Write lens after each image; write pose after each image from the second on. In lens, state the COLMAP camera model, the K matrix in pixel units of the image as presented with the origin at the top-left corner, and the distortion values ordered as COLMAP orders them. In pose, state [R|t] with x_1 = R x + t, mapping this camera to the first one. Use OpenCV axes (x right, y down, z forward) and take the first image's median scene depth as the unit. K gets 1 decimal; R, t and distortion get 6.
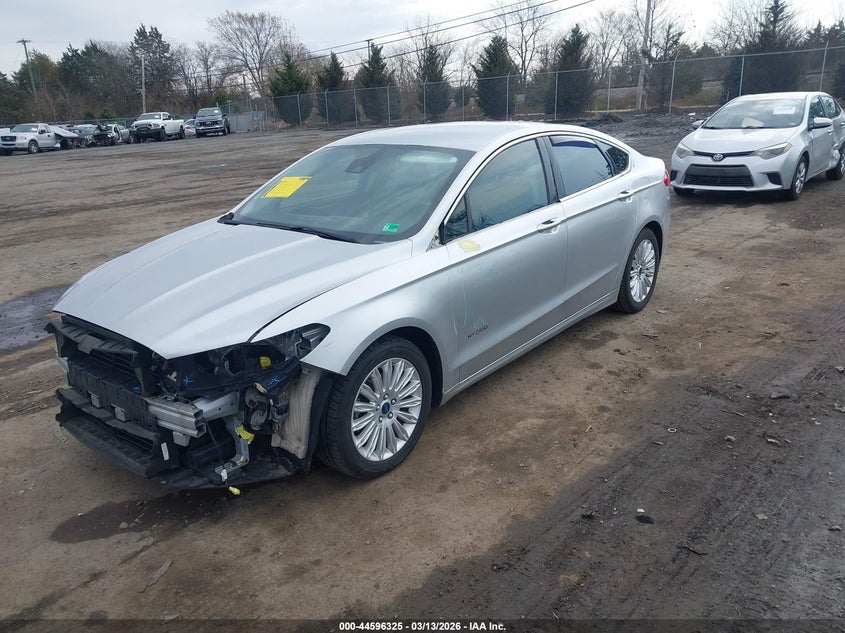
lens RADIAL K [[627.4, 0, 422.5], [0, 627.4, 316.5], [0, 0, 1]] dist [0.038245, -0.003354]
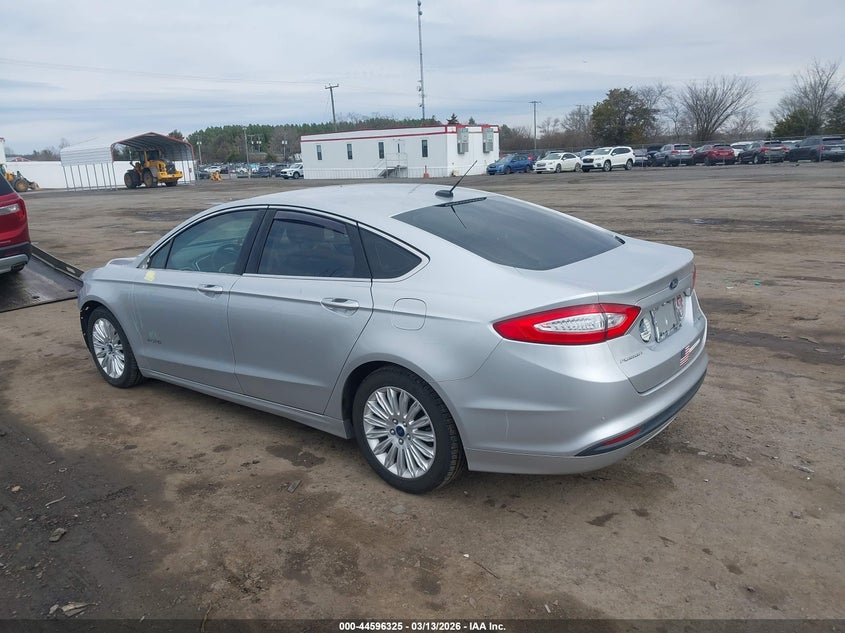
lens RADIAL K [[627.4, 0, 422.5], [0, 627.4, 316.5], [0, 0, 1]] dist [0.038245, -0.003354]
pose [[0.058692, 0.300148, -0.952085, 0.609826], [-0.274205, 0.921893, 0.273726, -0.240900], [0.959879, 0.245001, 0.136410, 0.588905]]
